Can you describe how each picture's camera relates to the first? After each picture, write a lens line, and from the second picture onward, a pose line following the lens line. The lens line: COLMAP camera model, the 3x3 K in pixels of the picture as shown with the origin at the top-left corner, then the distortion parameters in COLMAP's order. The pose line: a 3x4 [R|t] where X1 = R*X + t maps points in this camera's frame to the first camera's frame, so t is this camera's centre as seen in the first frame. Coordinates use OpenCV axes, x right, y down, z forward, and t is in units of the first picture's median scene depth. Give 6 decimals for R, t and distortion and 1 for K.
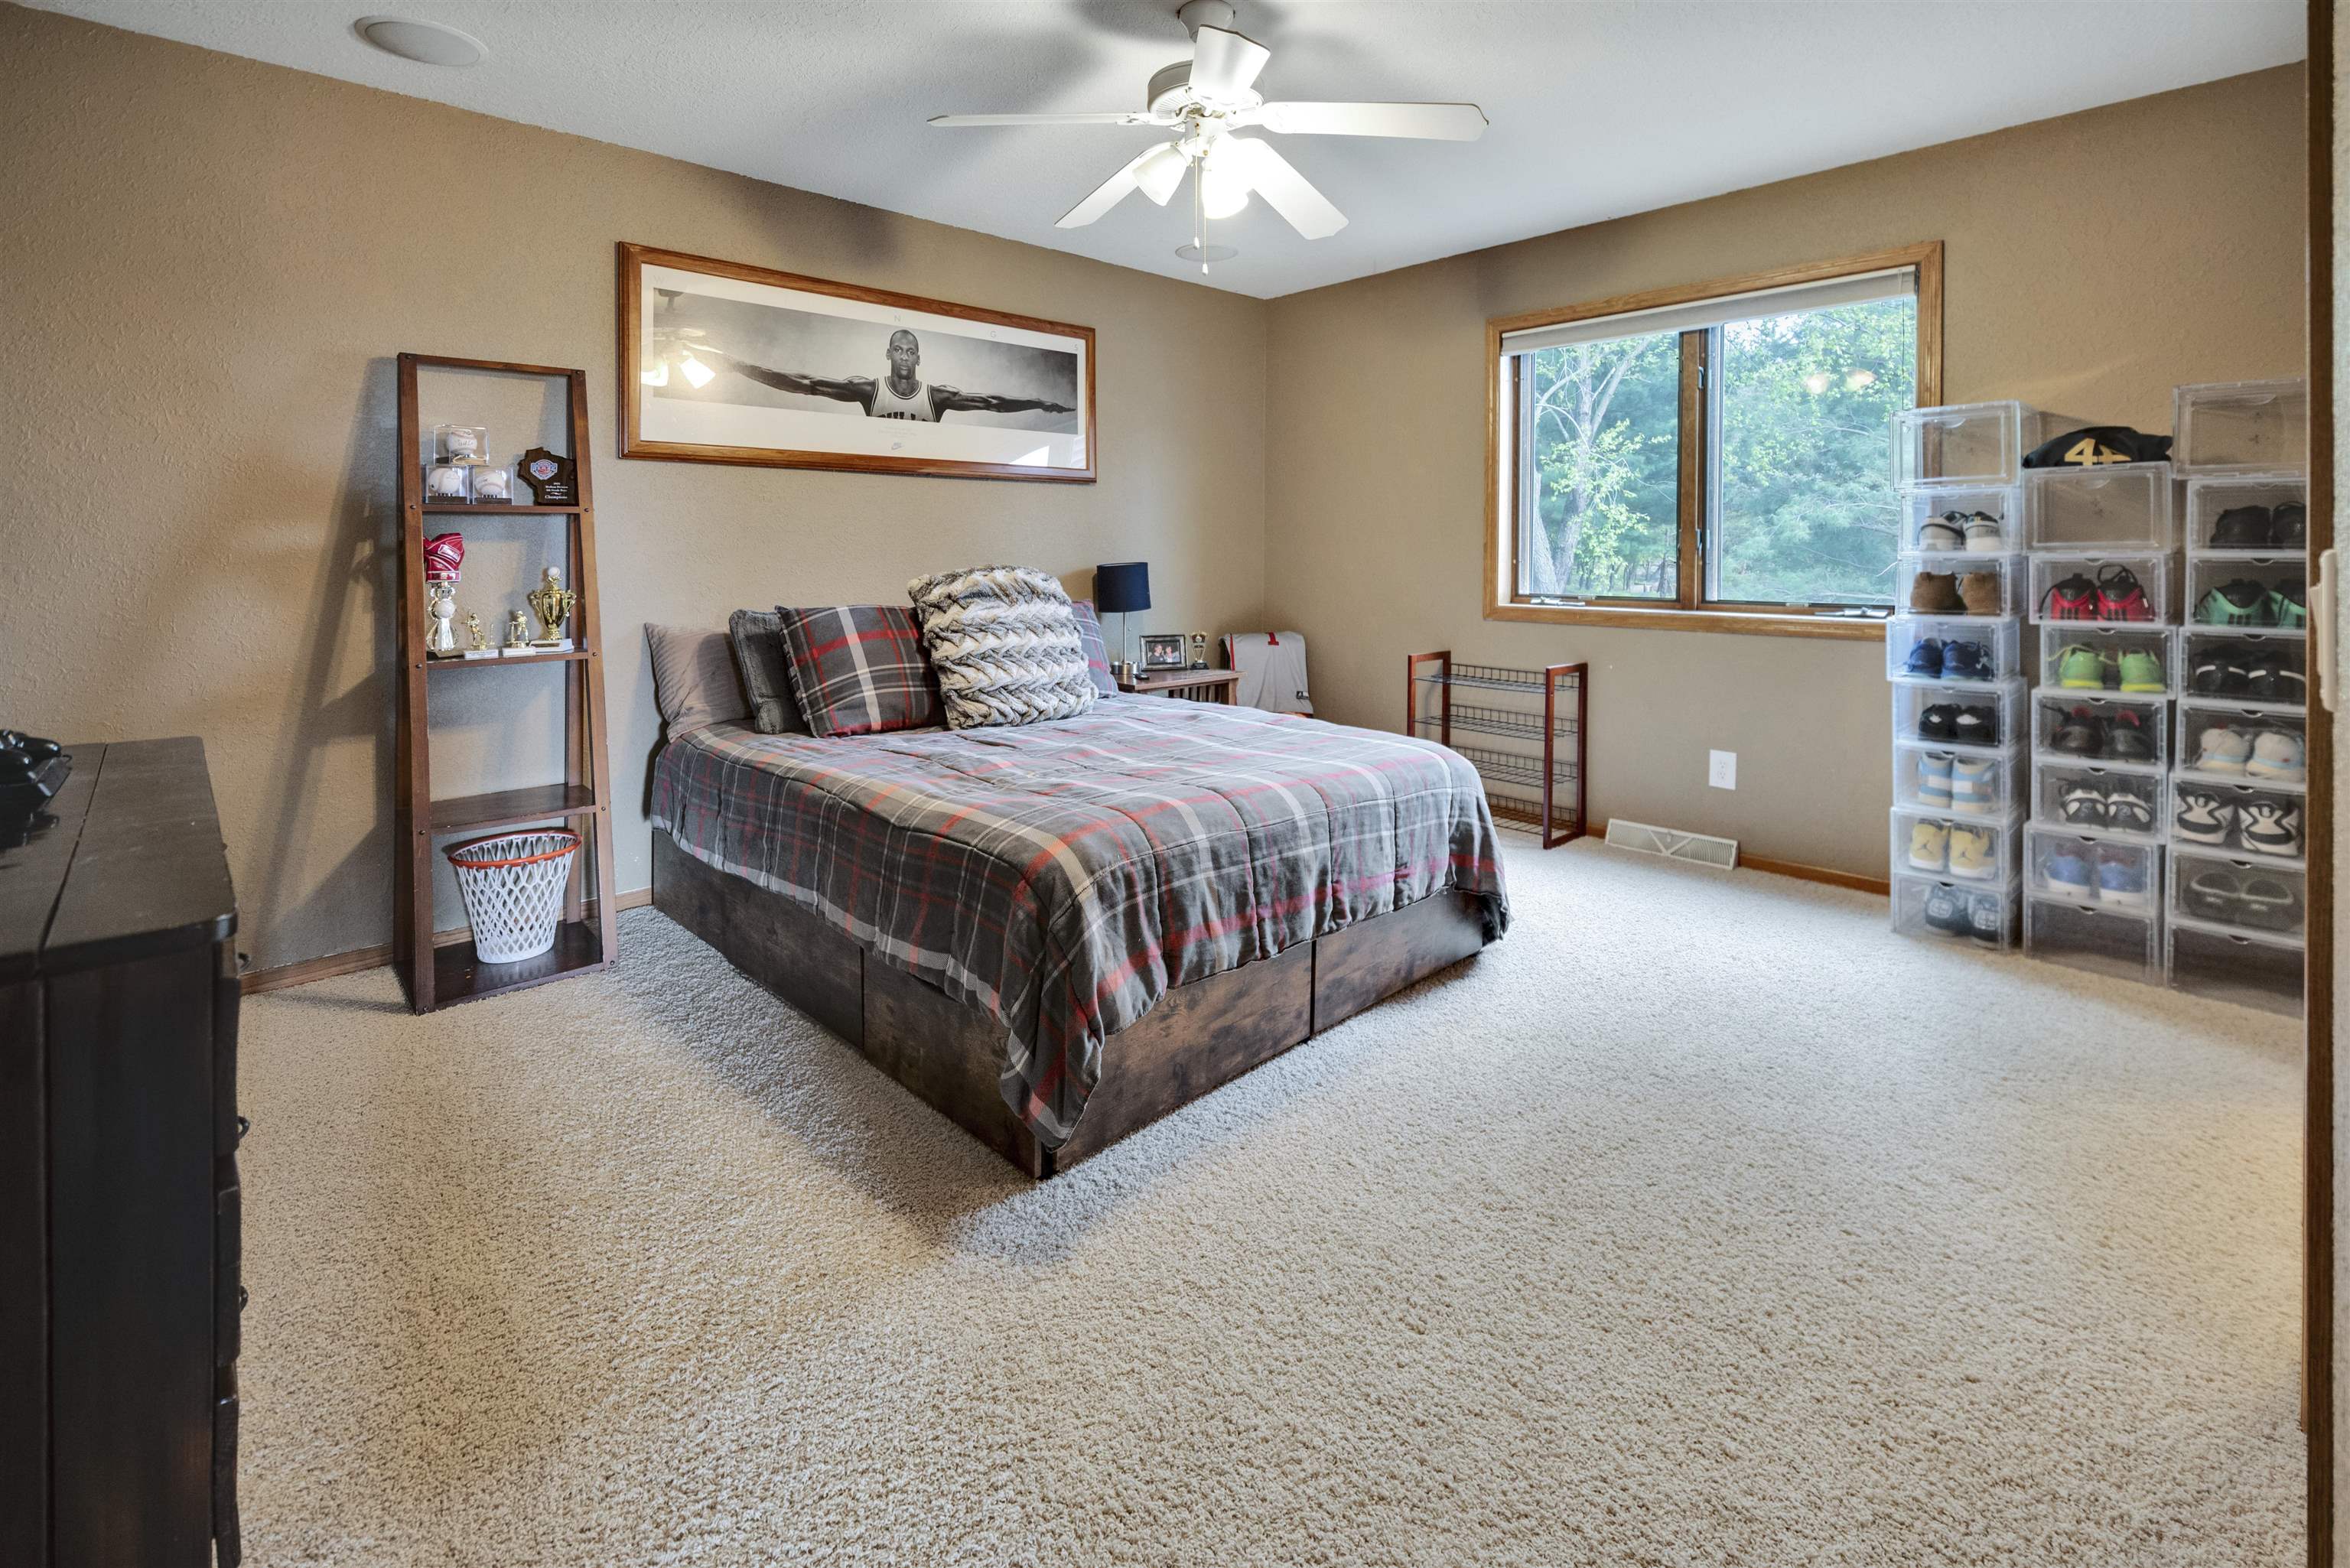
lens RADIAL K [[1048.3, 0, 1198.6], [0, 1048.3, 576.8], [0, 0, 1]] dist [0.007695, -0.002752]
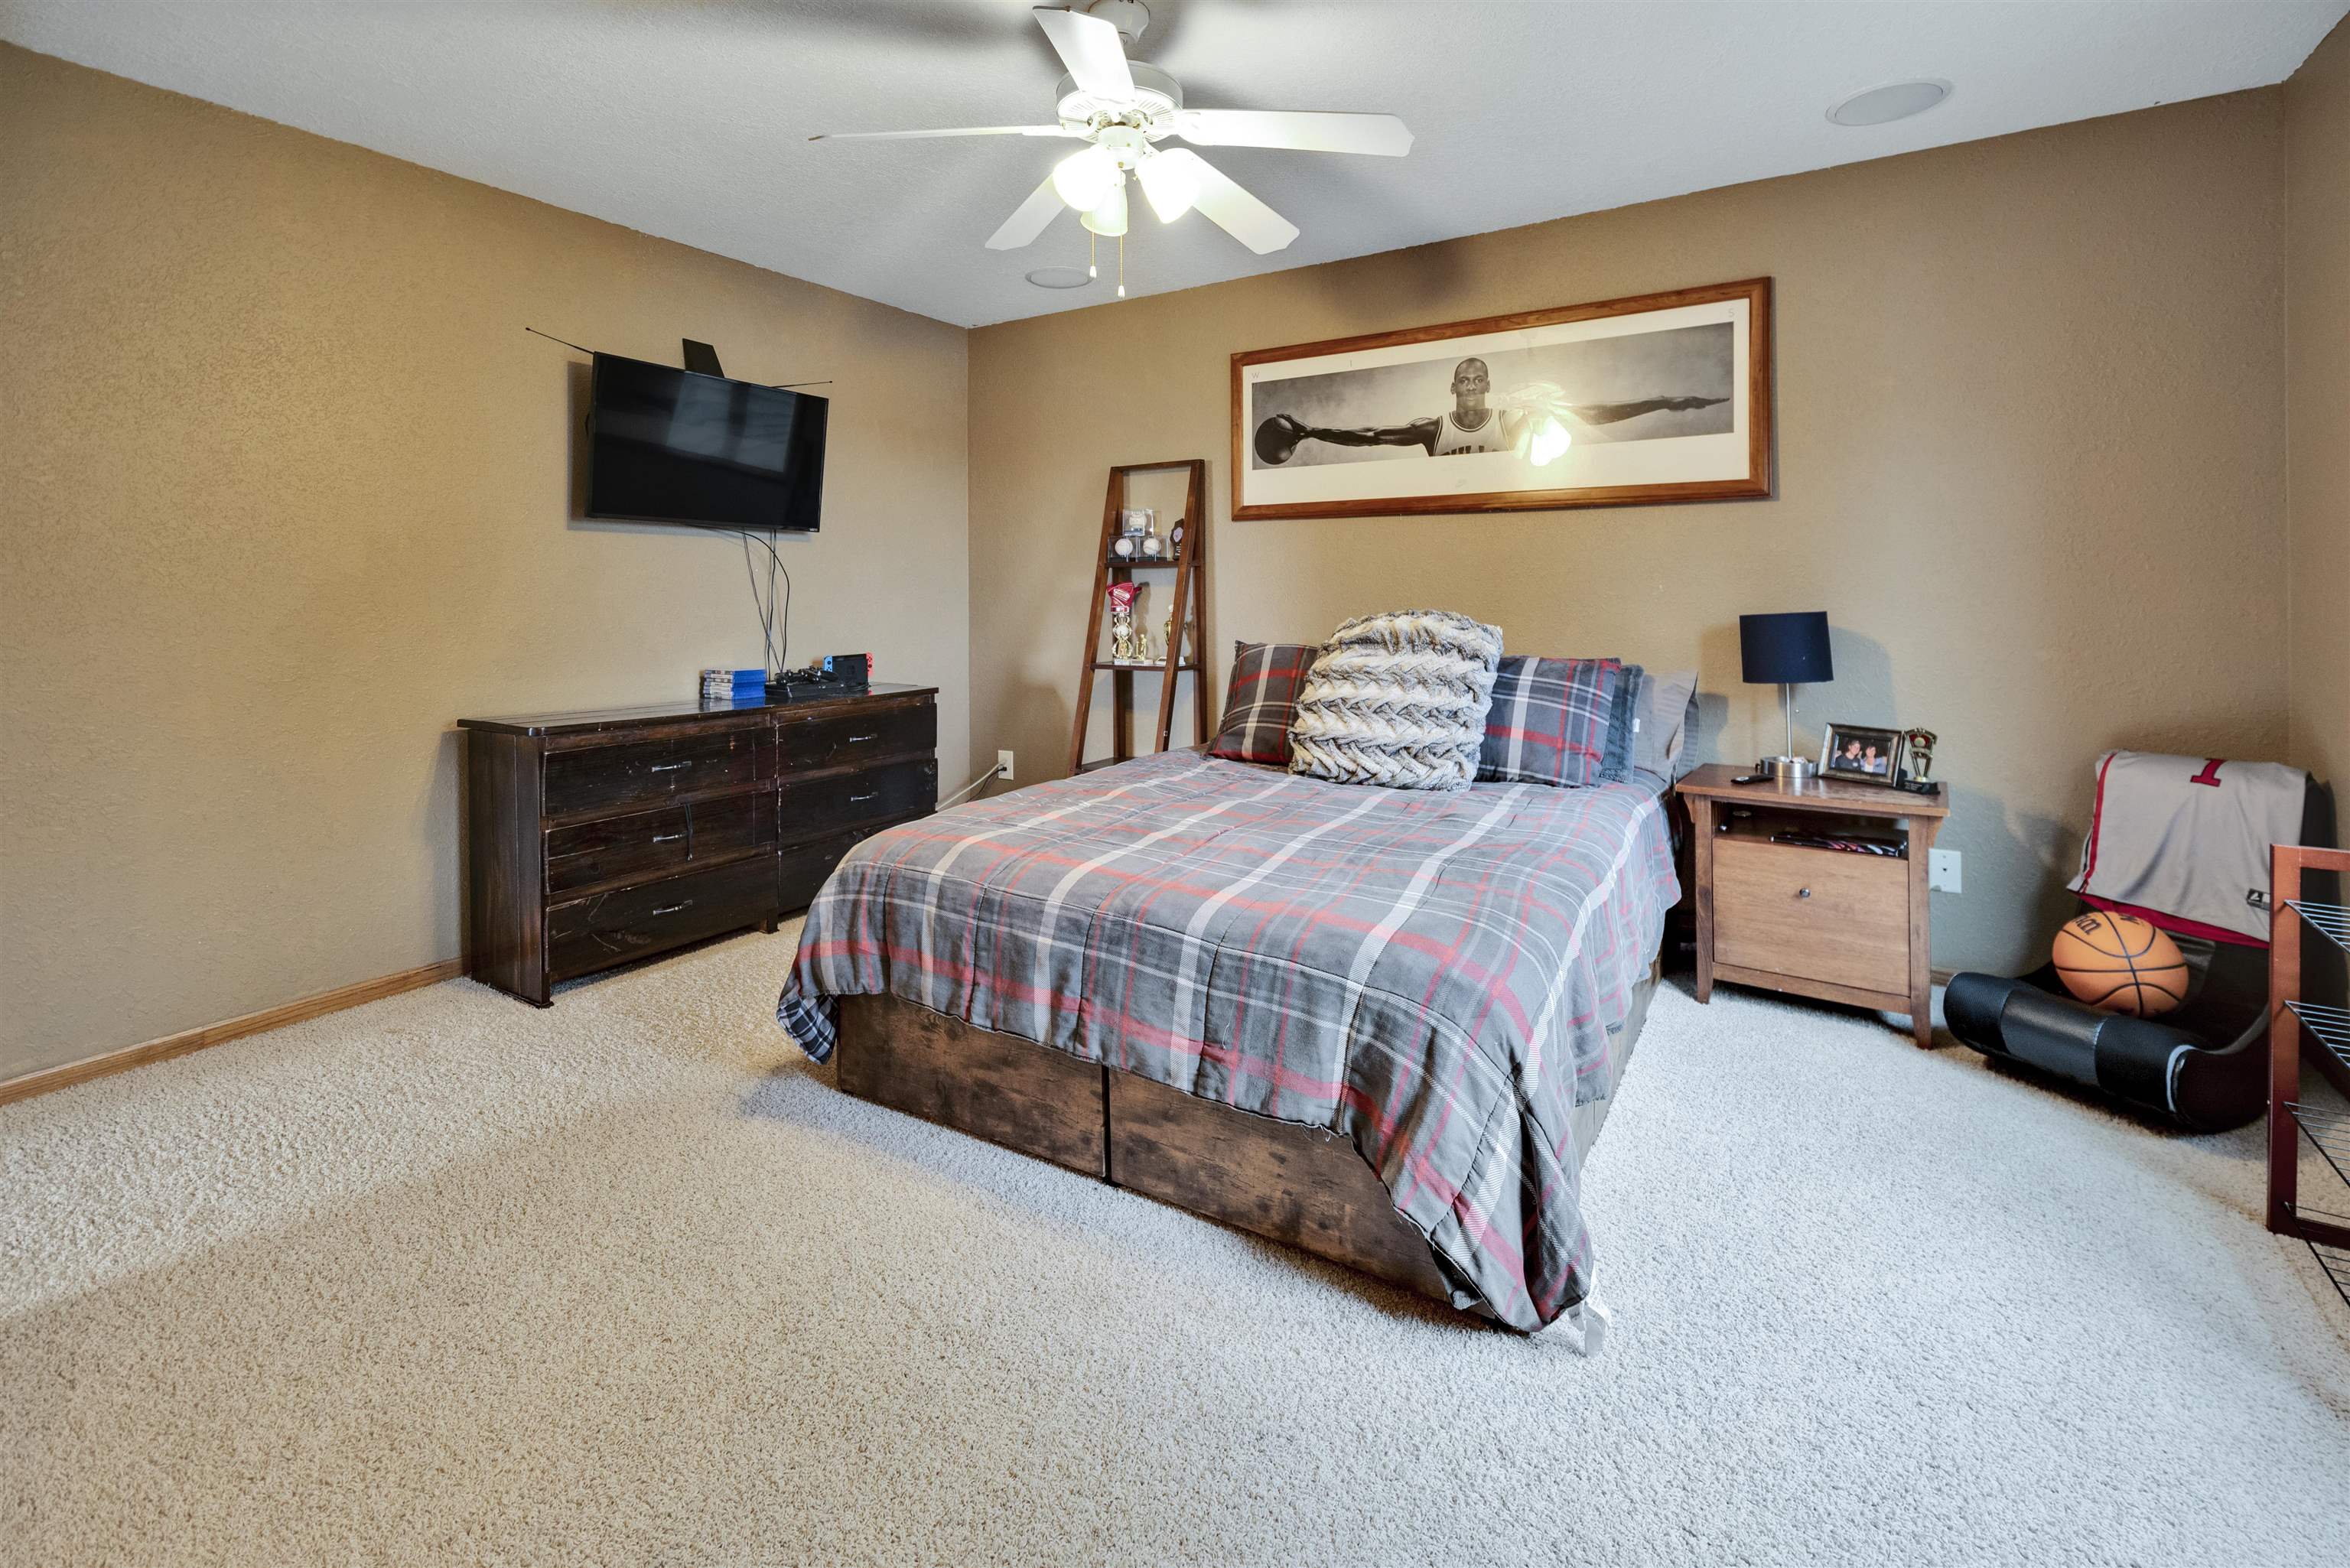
lens RADIAL K [[1048.3, 0, 1161.3], [0, 1048.3, 594.7], [0, 0, 1]] dist [0.007695, -0.002752]
pose [[0.234290, 0.007744, -0.972136, 0.664578], [-0.021780, 0.999759, 0.002715, -0.023302], [0.971923, 0.020538, 0.234403, 0.598488]]
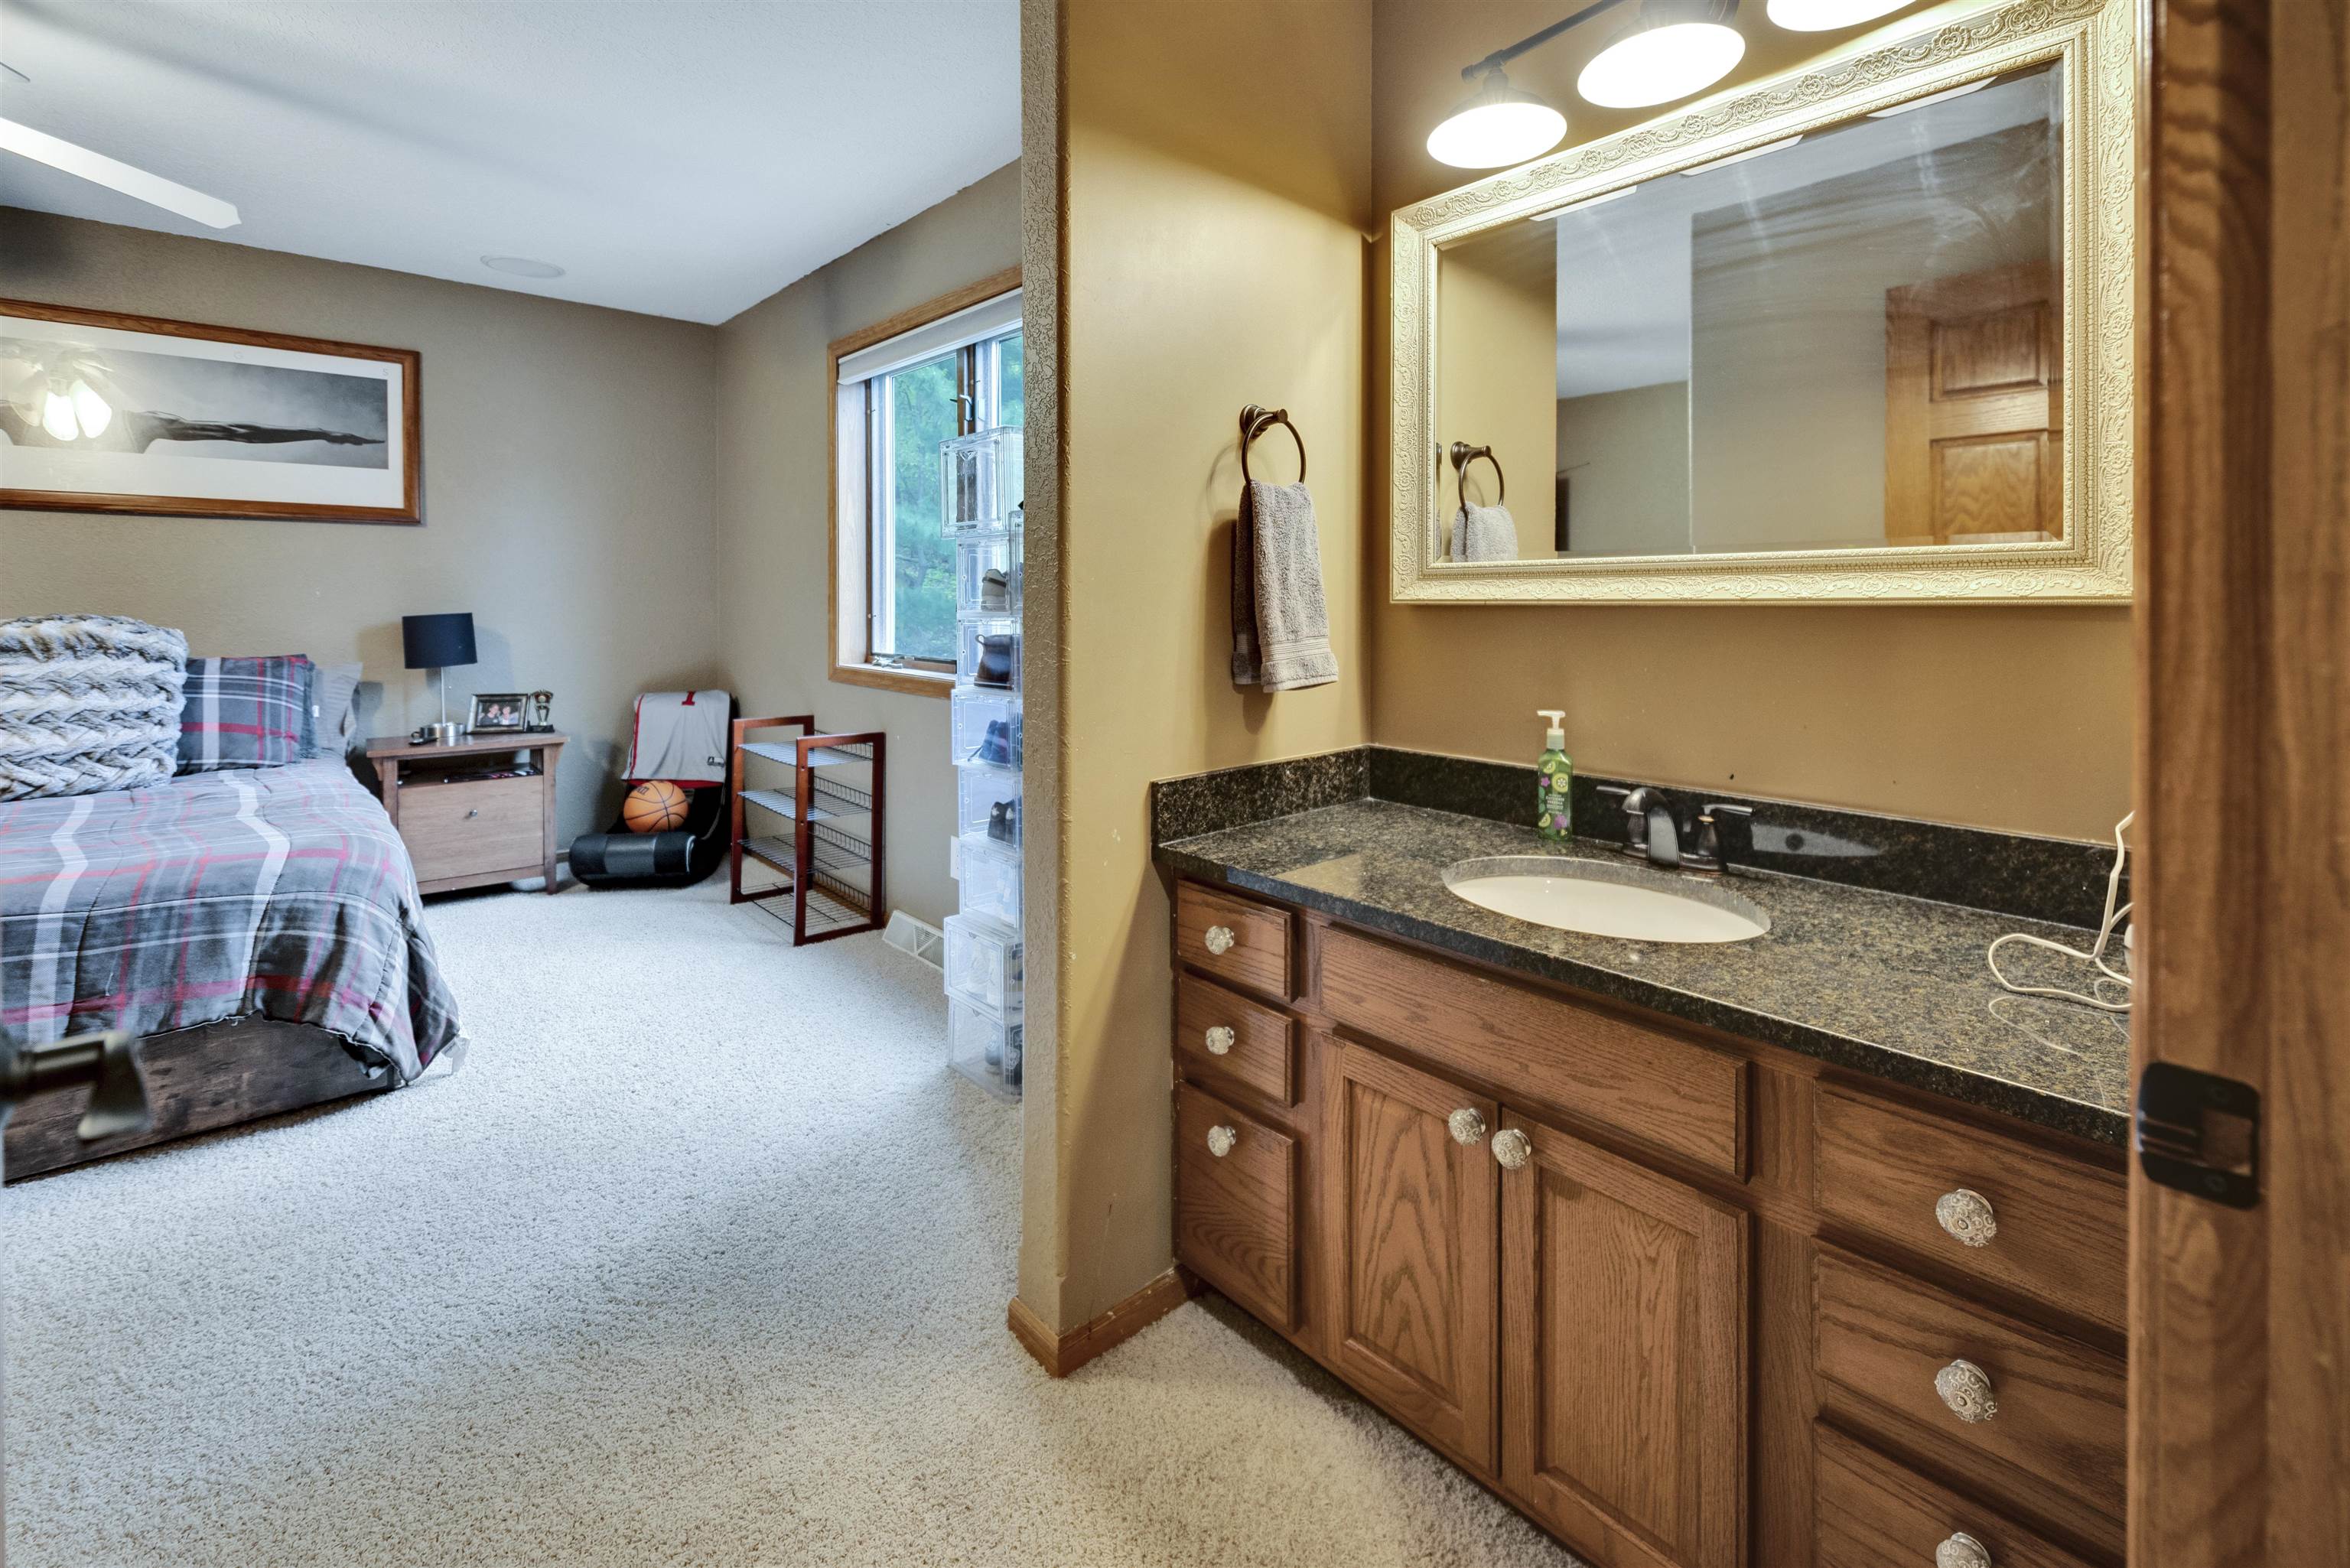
lens RADIAL K [[1048.3, 0, 1199.2], [0, 1048.3, 613.9], [0, 0, 1]] dist [0.007695, -0.002752]
pose [[0.999614, 0.010584, -0.025672, 0.804666], [-0.010822, 0.999900, -0.009132, -0.015222], [0.025573, 0.009407, 0.999629, 0.157396]]
